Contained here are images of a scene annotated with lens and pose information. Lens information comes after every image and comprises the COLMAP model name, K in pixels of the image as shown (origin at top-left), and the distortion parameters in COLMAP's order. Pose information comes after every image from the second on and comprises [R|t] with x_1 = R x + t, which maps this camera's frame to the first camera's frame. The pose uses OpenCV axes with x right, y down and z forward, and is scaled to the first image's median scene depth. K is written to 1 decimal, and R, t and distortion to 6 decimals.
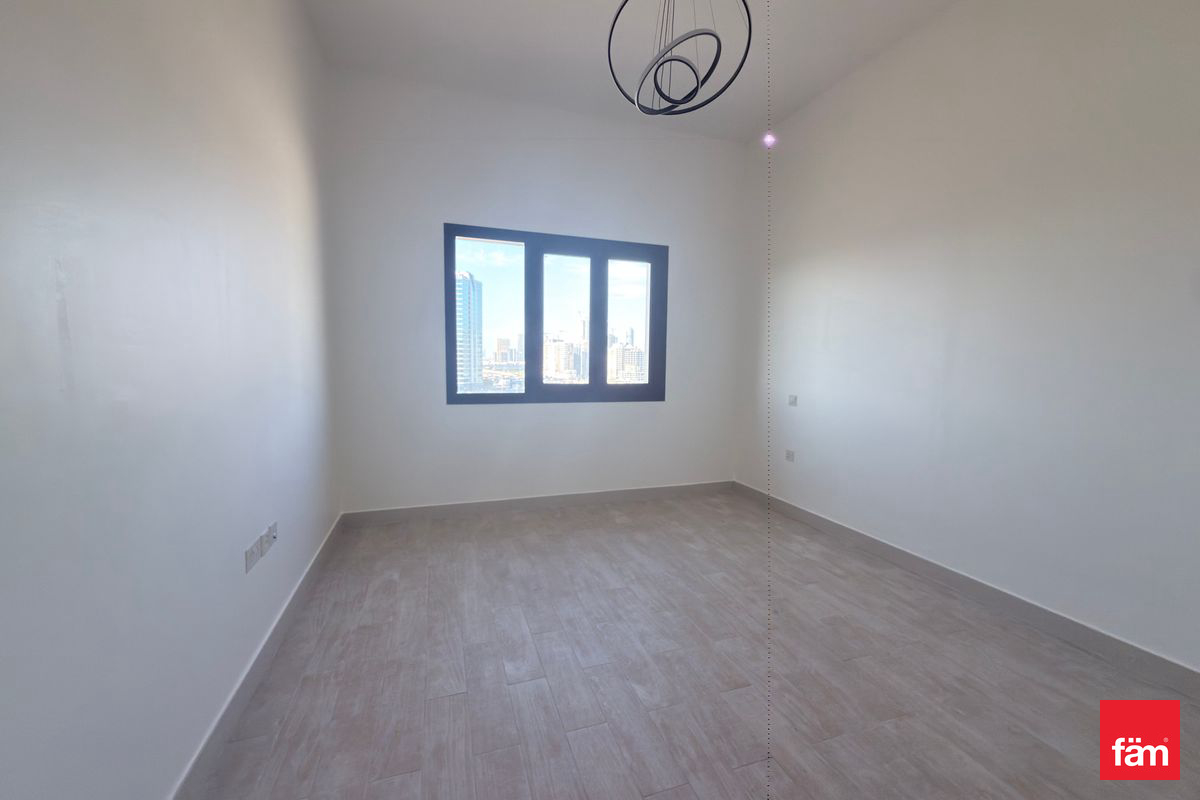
lens RADIAL K [[475.4, 0, 603.1], [0, 475.4, 400.9], [0, 0, 1]] dist [0.000982, 0.000181]
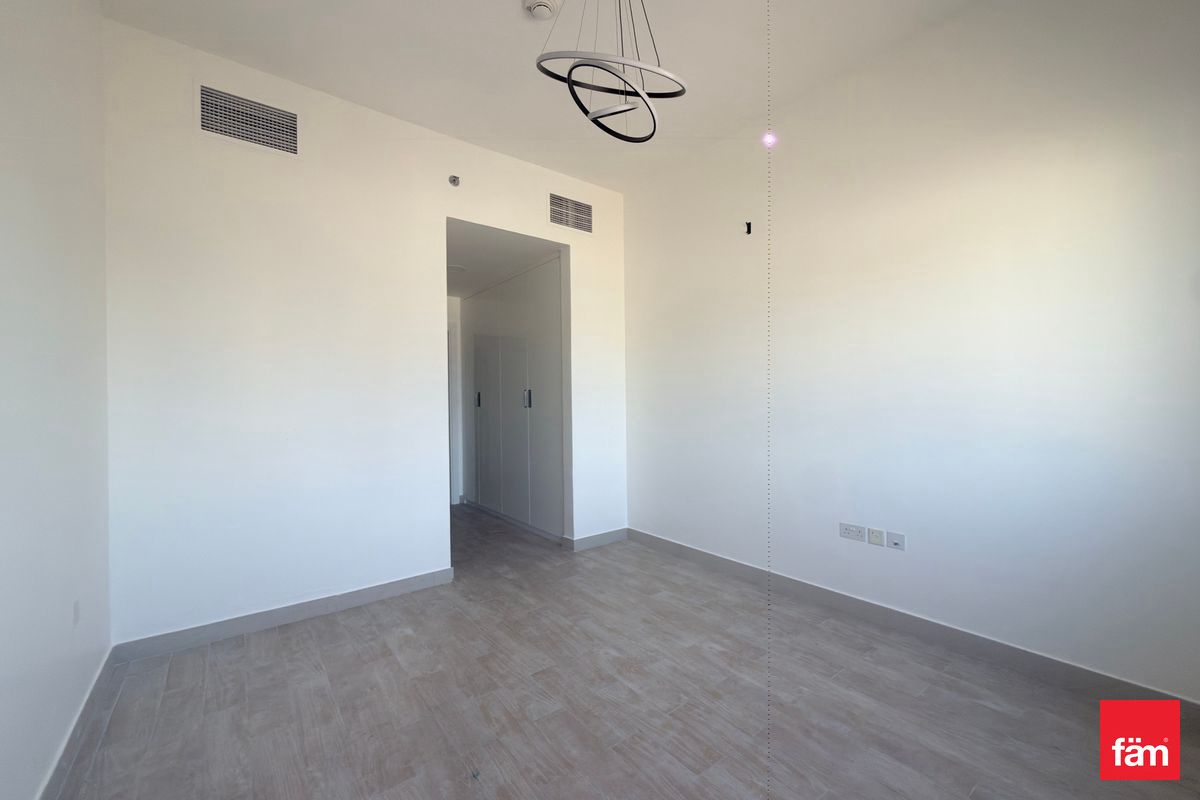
lens RADIAL K [[475.4, 0, 603.1], [0, 475.4, 400.9], [0, 0, 1]] dist [0.000982, 0.000181]
pose [[-0.946457, -0.000521, -0.322830, 0.454578], [-0.028011, 0.996360, 0.080514, -0.173079], [0.321613, 0.085246, -0.943026, 1.835737]]
